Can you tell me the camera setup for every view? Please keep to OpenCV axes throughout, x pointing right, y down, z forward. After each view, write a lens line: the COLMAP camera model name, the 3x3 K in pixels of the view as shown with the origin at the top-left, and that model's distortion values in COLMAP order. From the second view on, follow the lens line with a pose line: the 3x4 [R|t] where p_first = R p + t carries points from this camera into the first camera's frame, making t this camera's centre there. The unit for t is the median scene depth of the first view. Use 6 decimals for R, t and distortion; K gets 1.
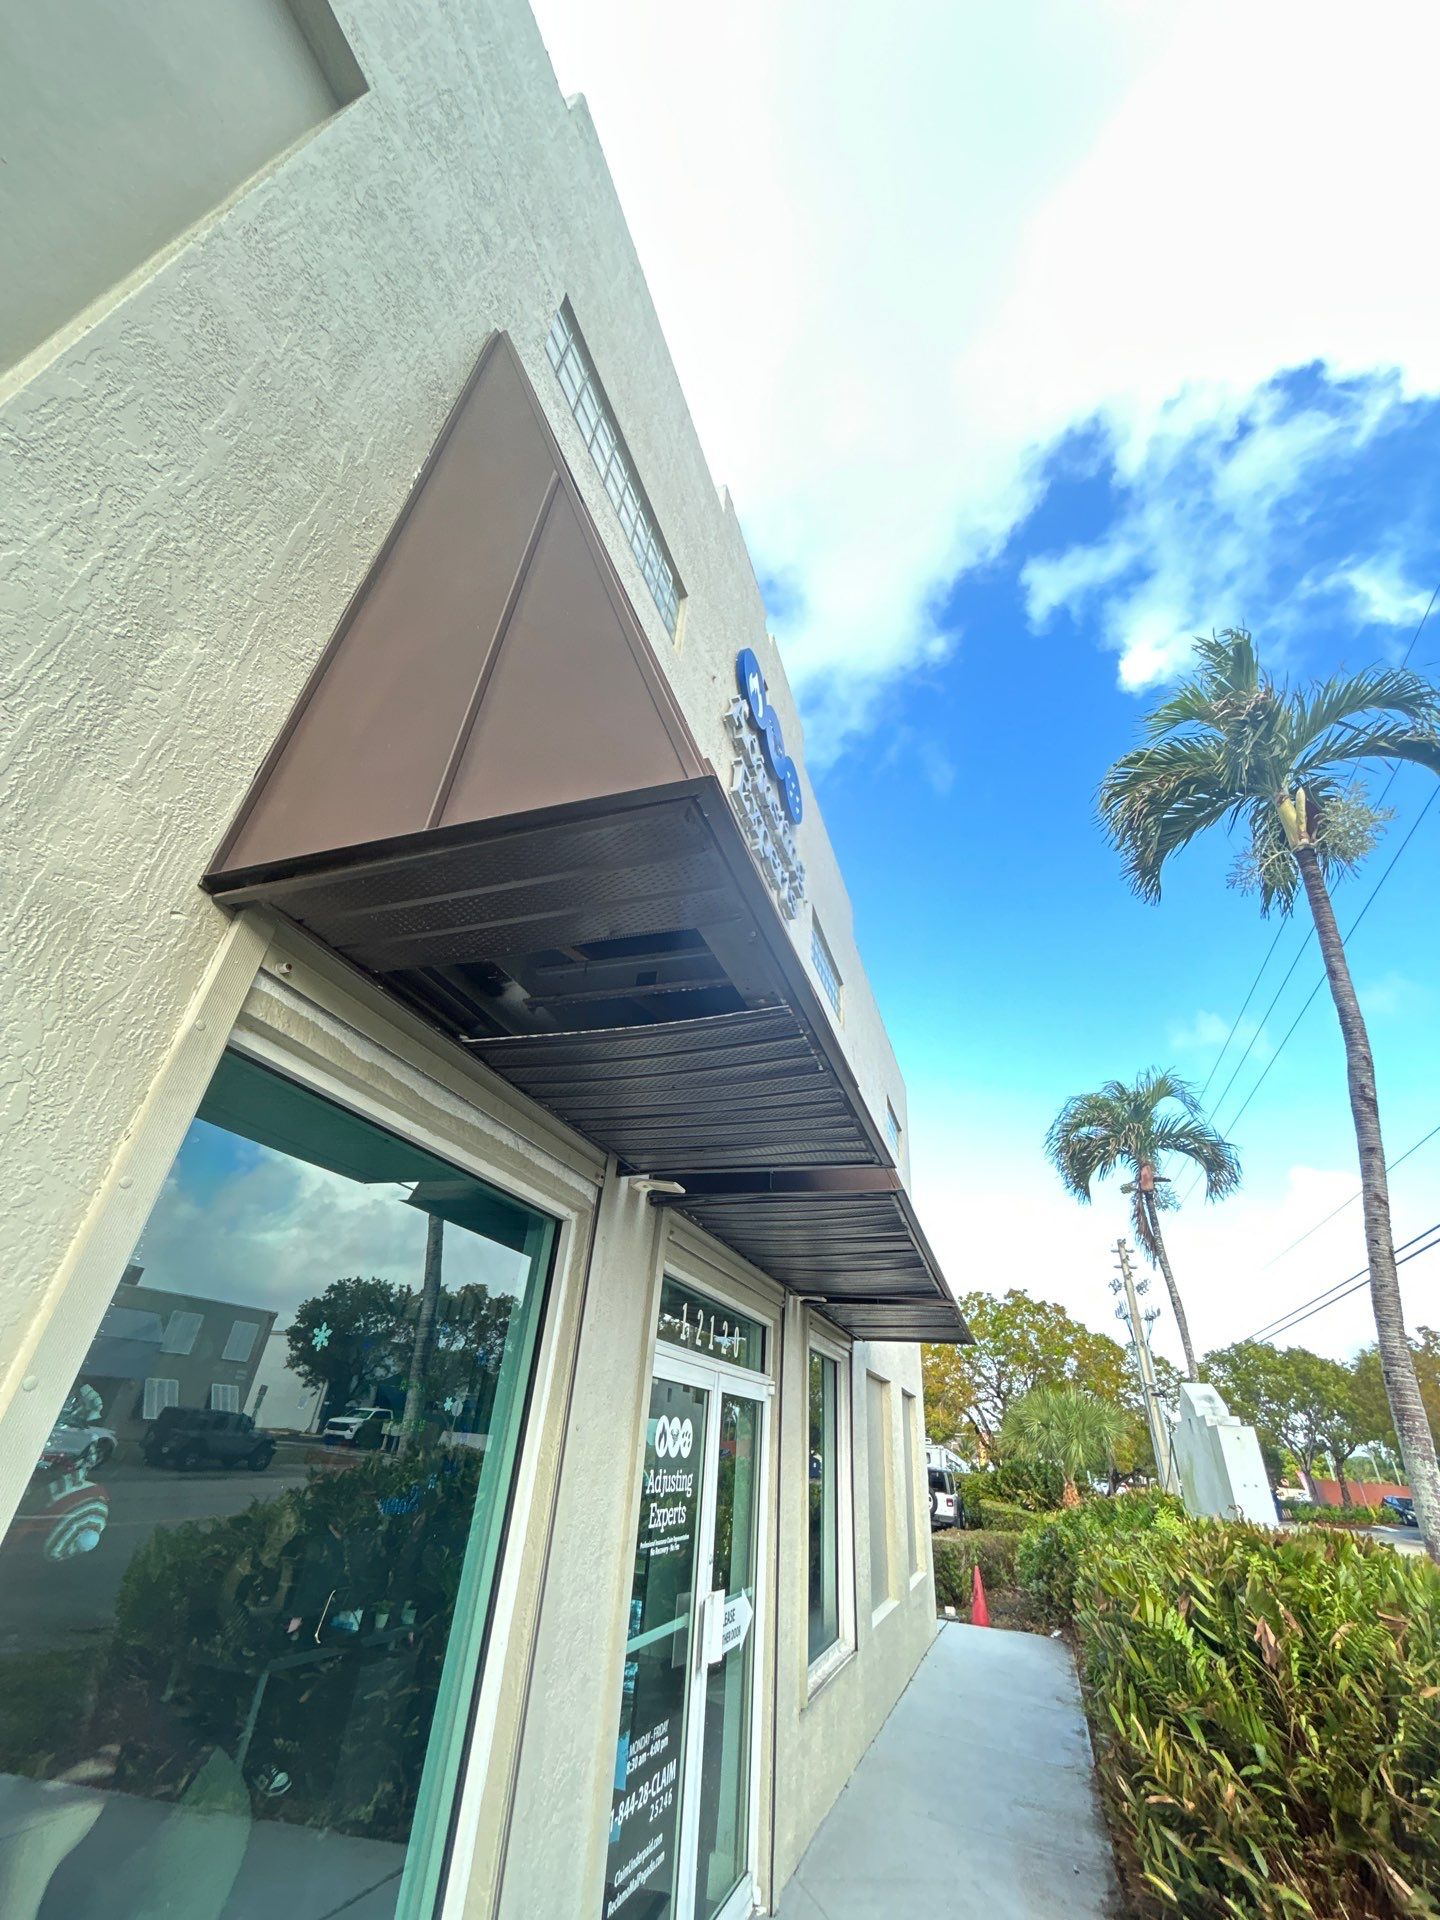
lens RADIAL K [[766.4, 0, 720.0], [0, 766.4, 960.0], [0, 0, 1]] dist [-0.016312, 0.000011]
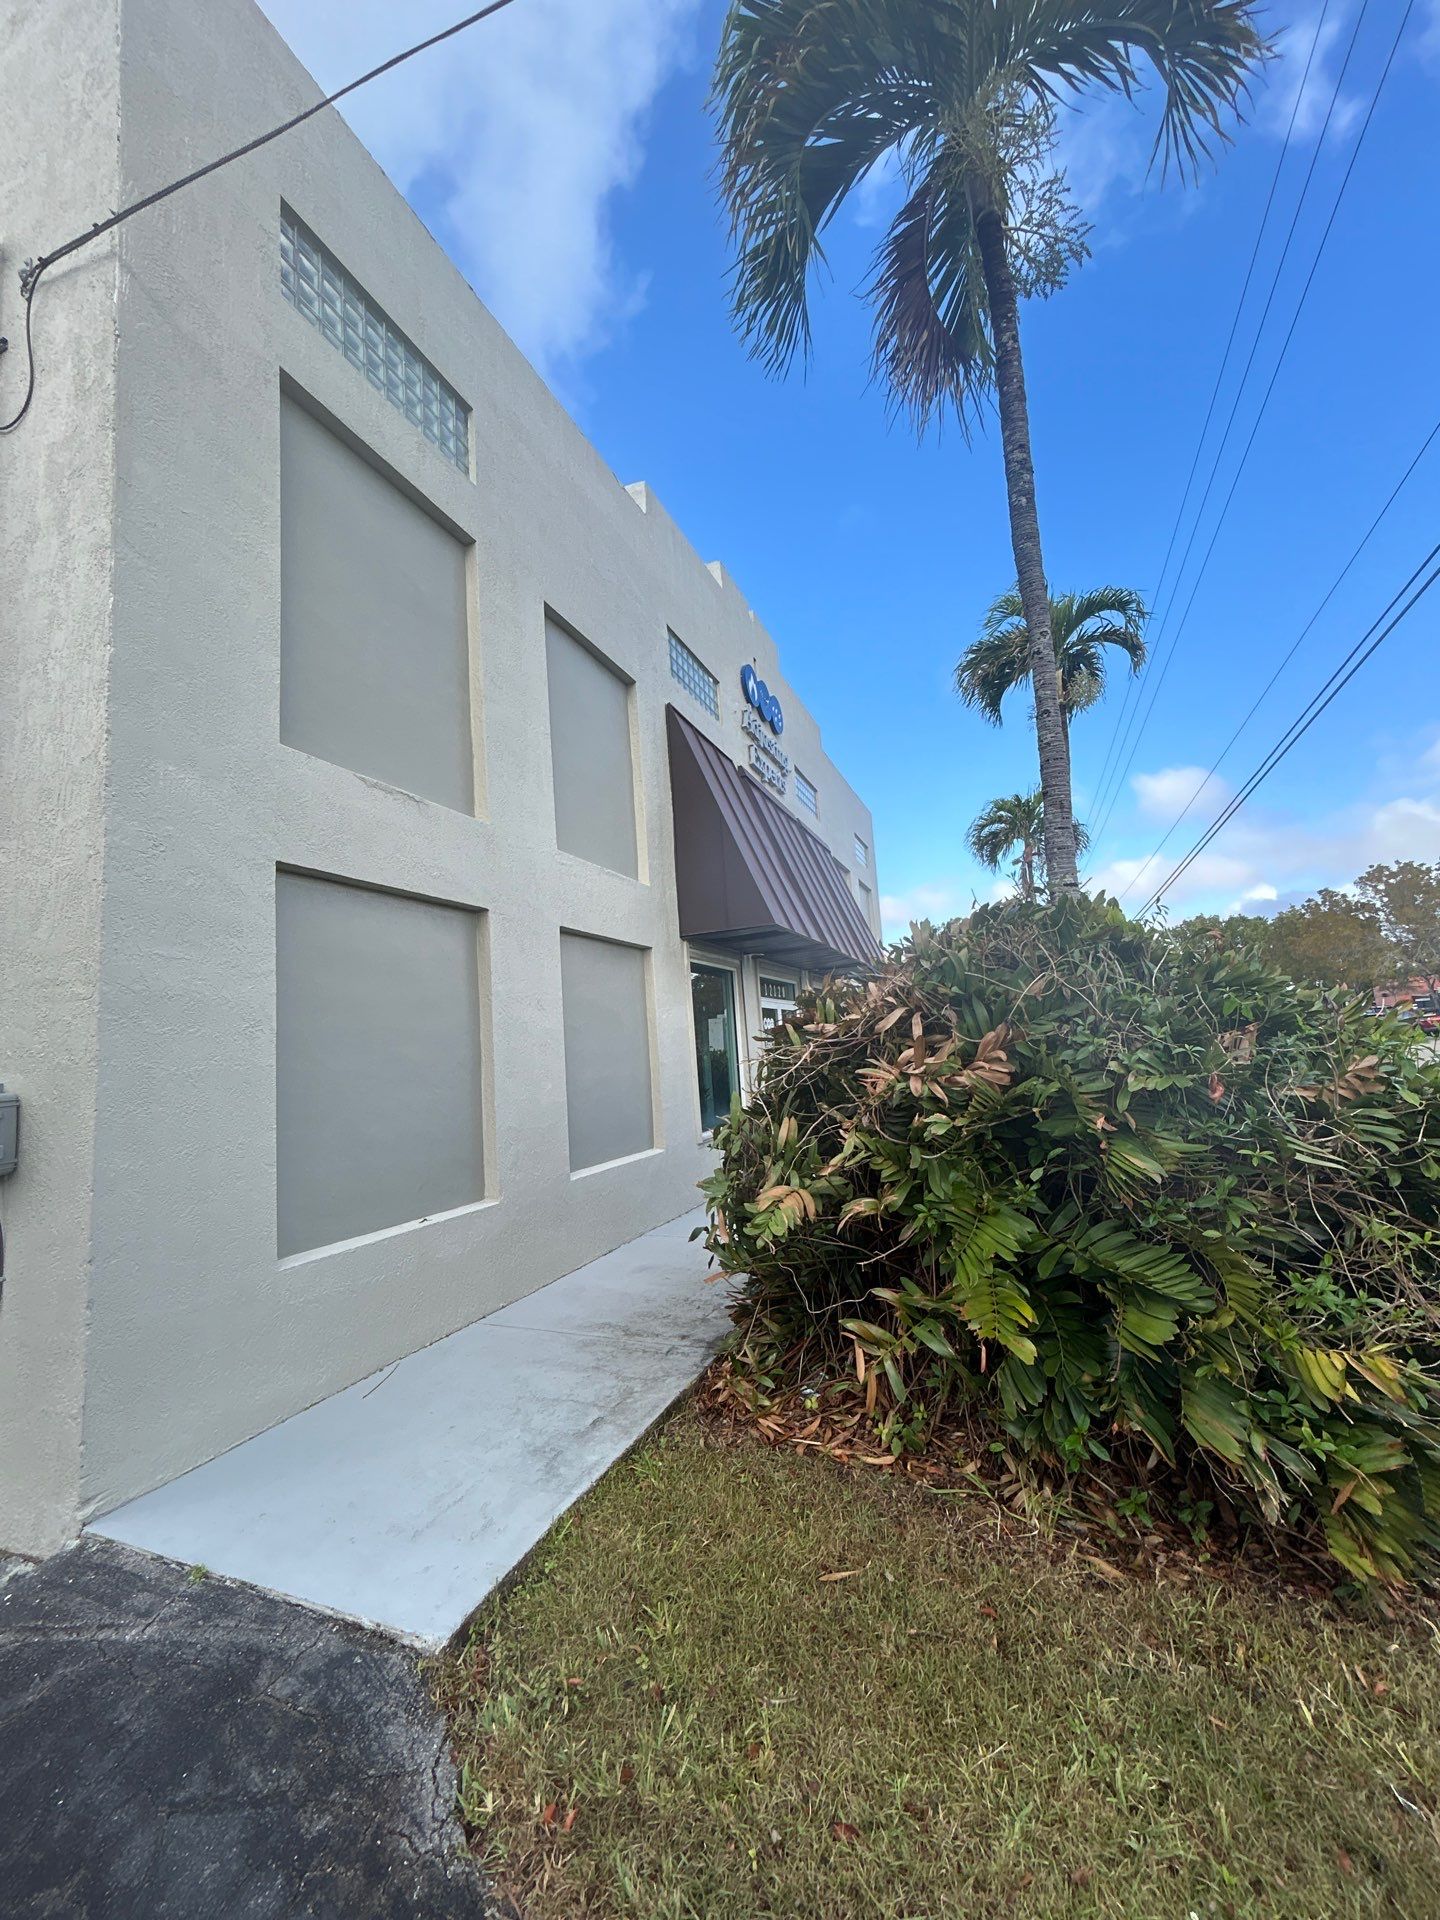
lens RADIAL K [[766.4, 0, 720.0], [0, 766.4, 960.0], [0, 0, 1]] dist [-0.016312, 0.000011]
pose [[0.988355, -0.145957, -0.043028, -0.048501], [0.150399, 0.894030, 0.422008, -0.531024], [-0.023126, -0.423565, 0.905570, -0.954269]]
